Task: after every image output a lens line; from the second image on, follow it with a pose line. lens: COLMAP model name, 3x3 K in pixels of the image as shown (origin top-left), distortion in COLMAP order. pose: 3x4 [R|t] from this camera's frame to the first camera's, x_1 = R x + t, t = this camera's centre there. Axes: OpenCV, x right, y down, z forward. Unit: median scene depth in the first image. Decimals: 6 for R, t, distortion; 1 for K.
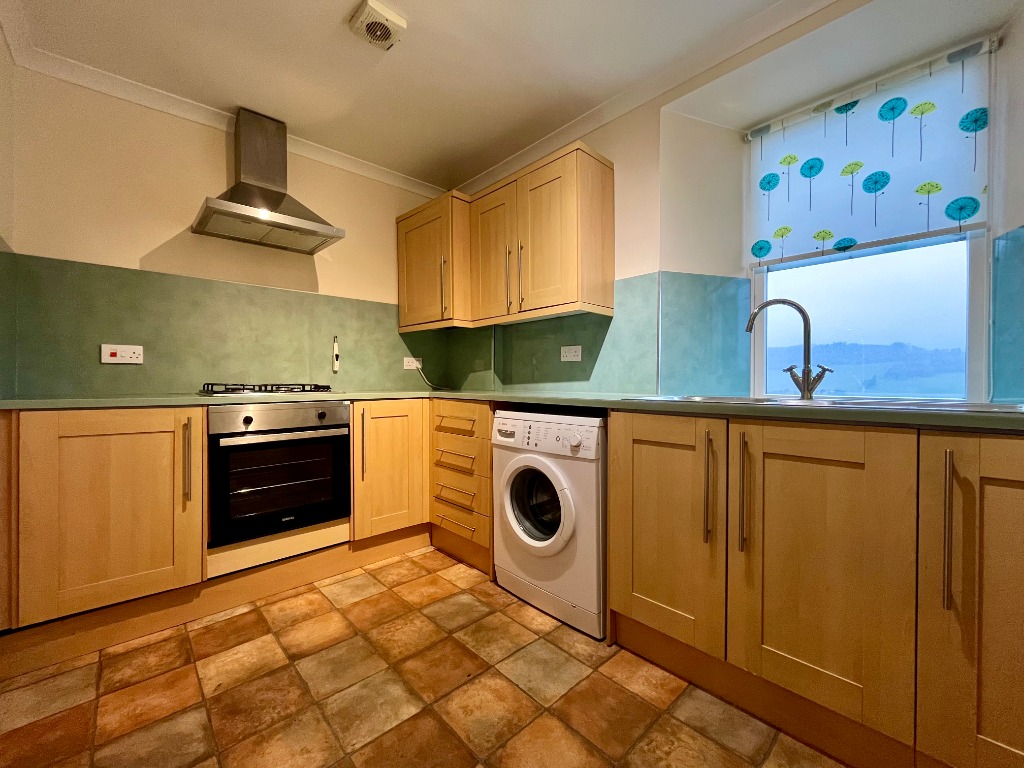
lens RADIAL K [[417.4, 0, 503.3], [0, 417.4, 383.4], [0, 0, 1]] dist [-0.004392, -0.000188]
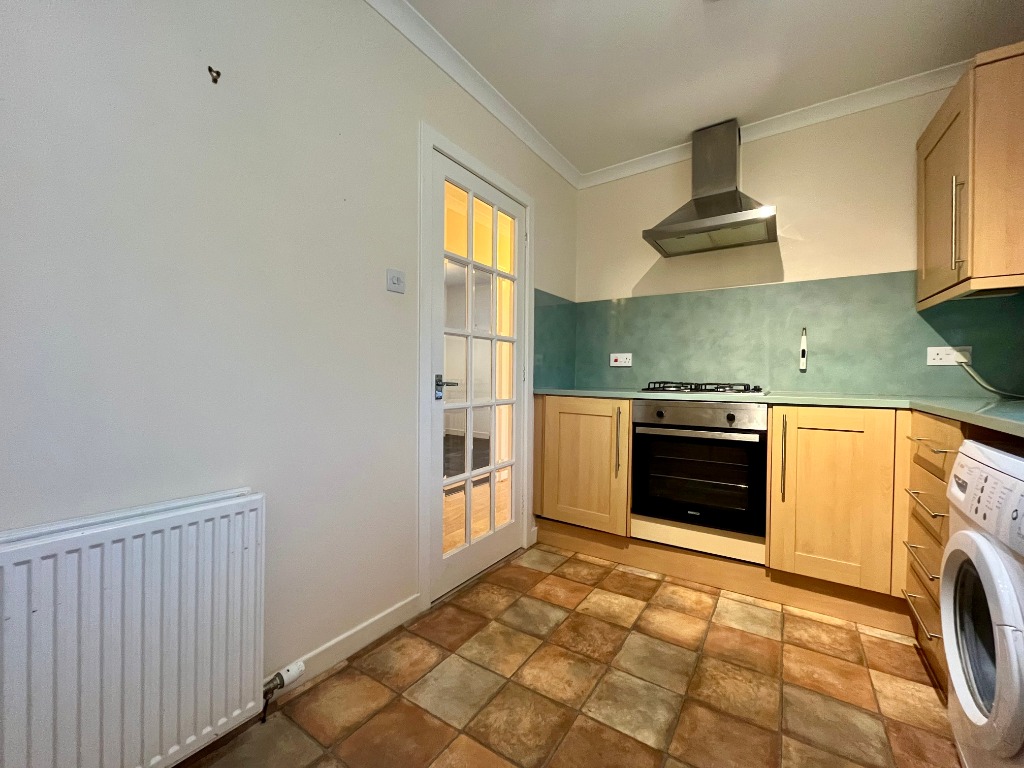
lens RADIAL K [[417.4, 0, 511.5], [0, 417.4, 383.9], [0, 0, 1]] dist [-0.004392, -0.000188]
pose [[0.242436, 0.020739, -0.969946, 0.368889], [-0.015890, 0.999722, 0.017404, -0.007778], [0.970037, 0.011193, 0.242698, 0.298995]]
